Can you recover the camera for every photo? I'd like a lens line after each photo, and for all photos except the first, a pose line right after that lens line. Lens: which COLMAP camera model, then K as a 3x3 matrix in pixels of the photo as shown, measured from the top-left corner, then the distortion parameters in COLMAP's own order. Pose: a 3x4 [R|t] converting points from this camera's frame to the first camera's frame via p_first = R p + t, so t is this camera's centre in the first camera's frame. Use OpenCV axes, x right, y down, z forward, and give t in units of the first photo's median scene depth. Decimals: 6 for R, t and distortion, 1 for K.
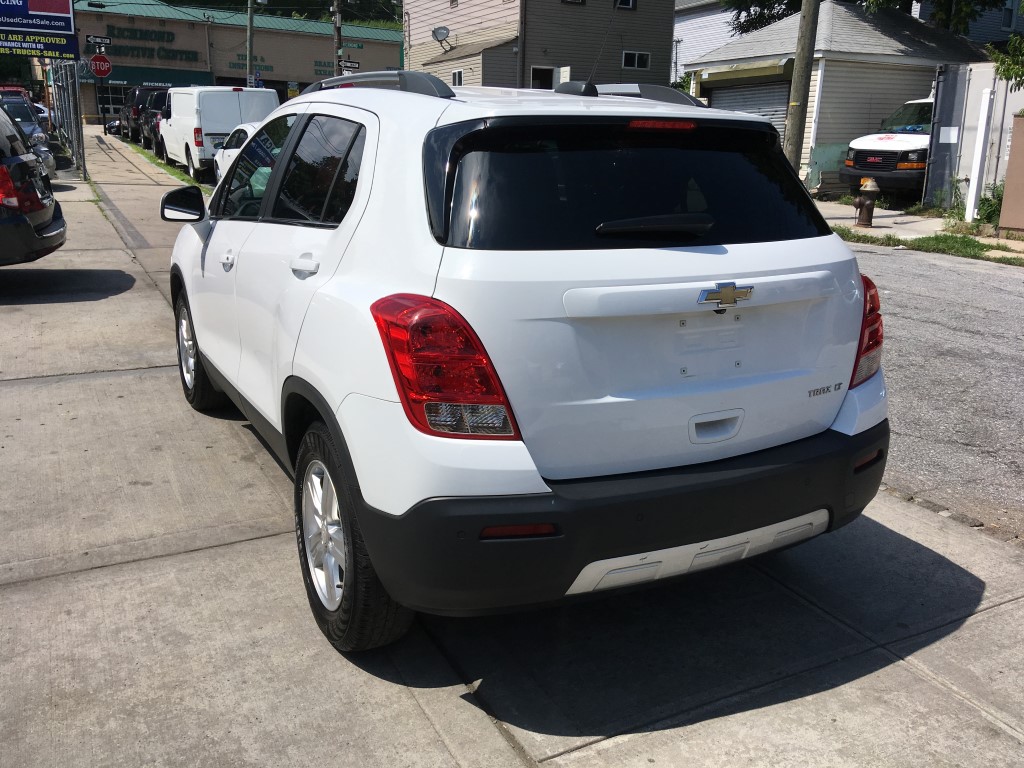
lens RADIAL K [[866.2, 0, 507.4], [0, 866.2, 381.5], [0, 0, 1]] dist [0.094251, -0.138295]
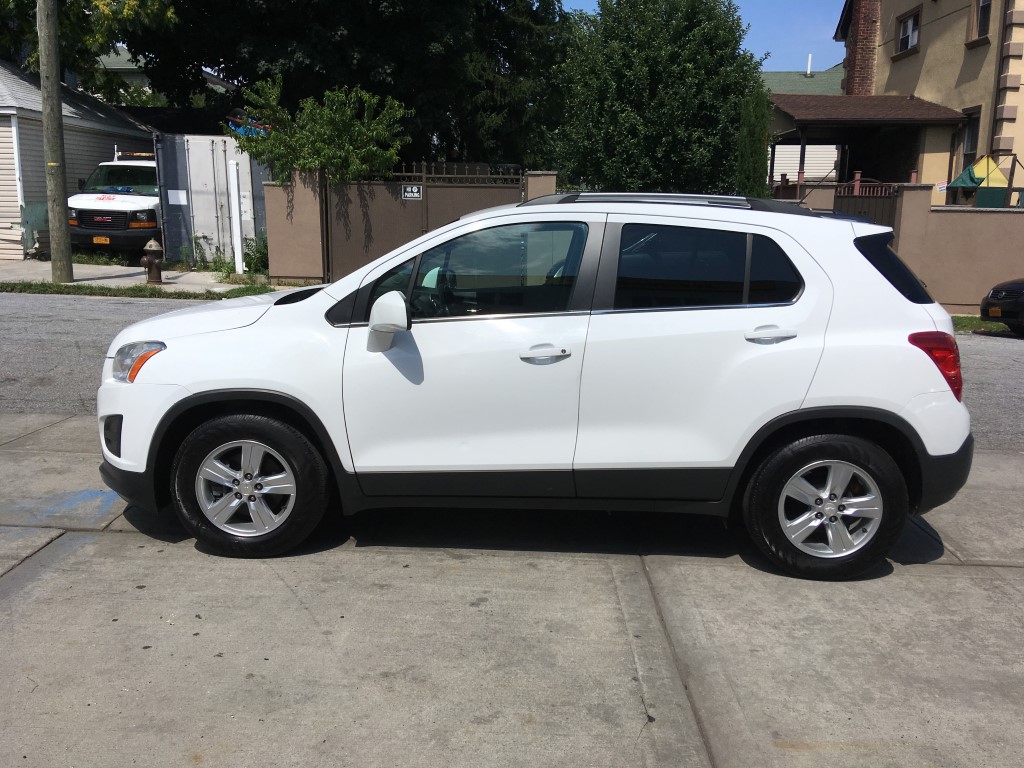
lens RADIAL K [[866.2, 0, 507.1], [0, 866.2, 390.7], [0, 0, 1]] dist [0.094251, -0.138295]
pose [[0.493288, -0.181455, 0.850729, -0.997339], [0.217293, 0.972700, 0.081476, -0.151096], [-0.842289, 0.144666, 0.519250, 0.388423]]
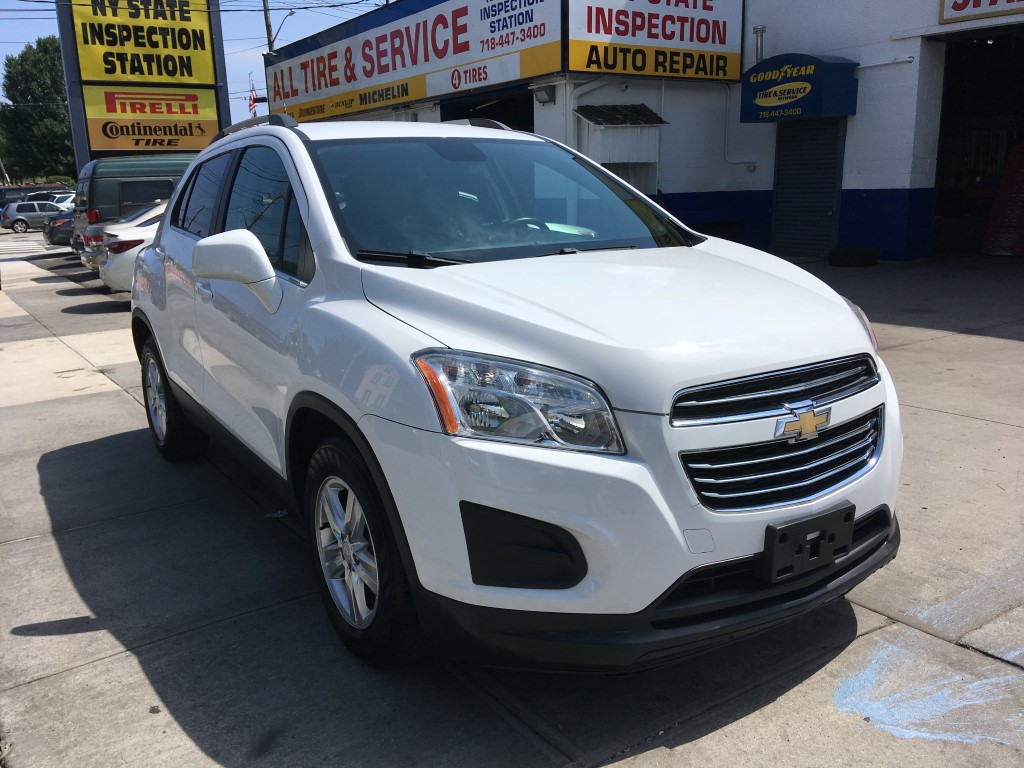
lens RADIAL K [[866.2, 0, 509.0], [0, 866.2, 382.0], [0, 0, 1]] dist [0.094251, -0.138295]
pose [[-0.995864, 0.029753, -0.085844, -0.106576], [-0.013587, 0.885463, 0.464512, -0.448354], [0.089832, 0.463757, -0.881396, 1.721482]]
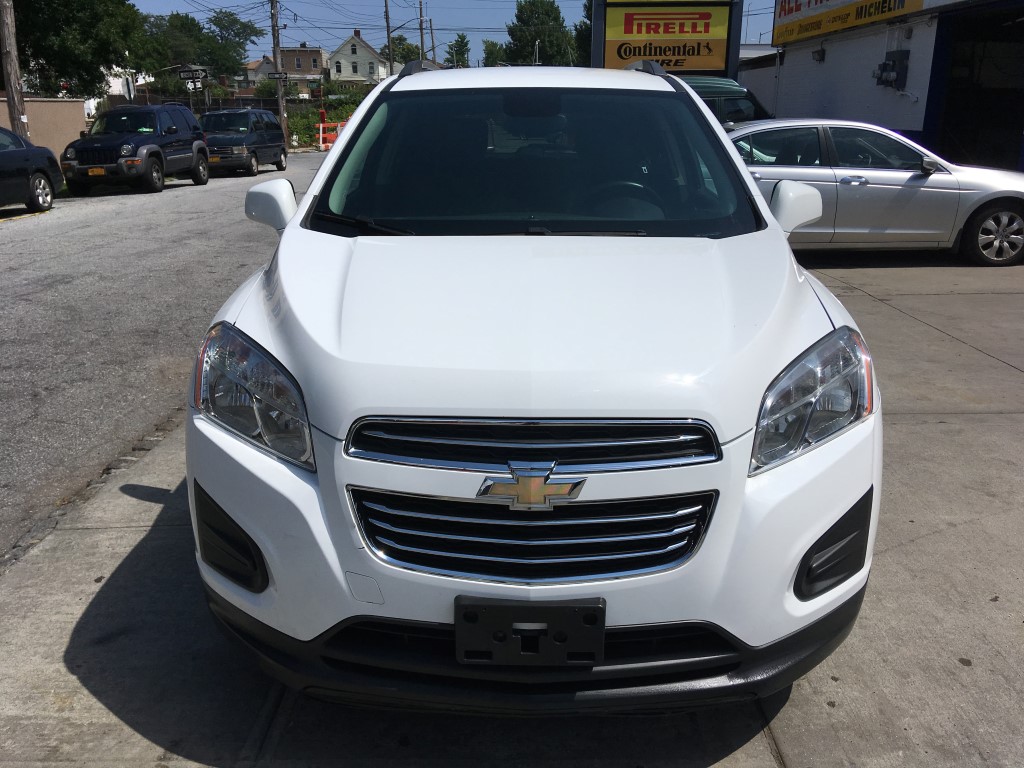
lens RADIAL K [[866.2, 0, 510.2], [0, 866.2, 386.0], [0, 0, 1]] dist [0.094251, -0.138295]
pose [[-0.876362, -0.162989, 0.453237, -0.470459], [0.108926, 0.849559, 0.516125, -0.443126], [-0.469174, 0.501681, -0.726768, 1.579451]]
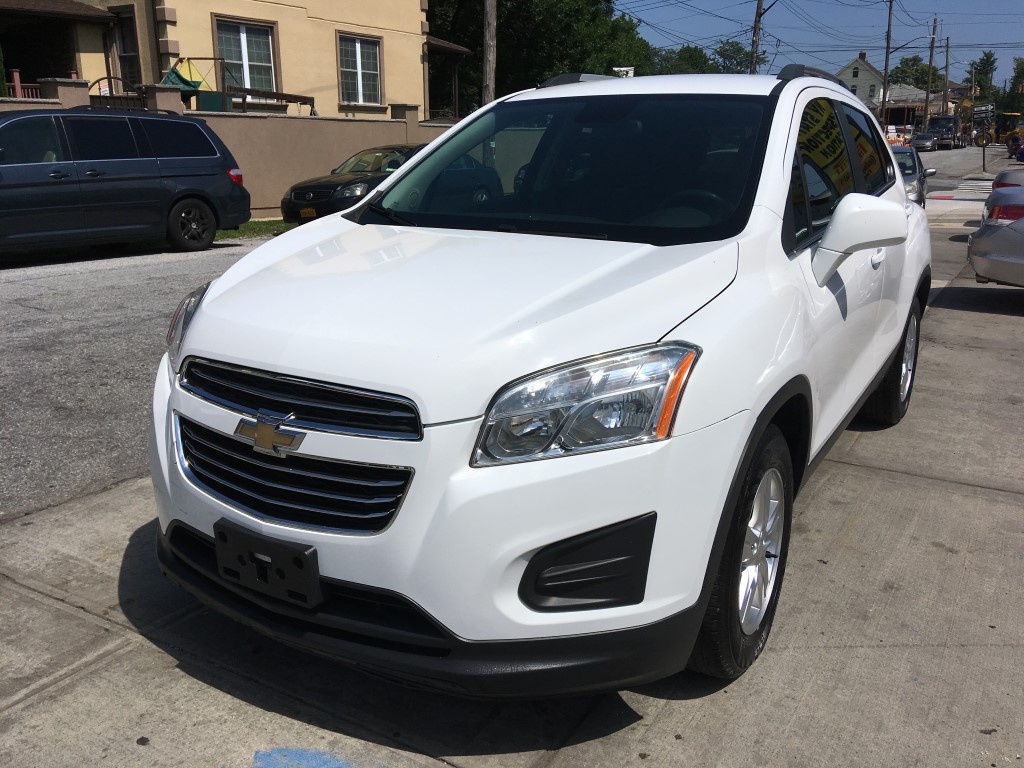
lens RADIAL K [[866.2, 0, 511.6], [0, 866.2, 382.9], [0, 0, 1]] dist [0.094251, -0.138295]
pose [[-0.512712, -0.251718, 0.820831, -0.727964], [0.212900, 0.888919, 0.405581, -0.379486], [-0.831745, 0.382702, -0.402169, 1.382107]]
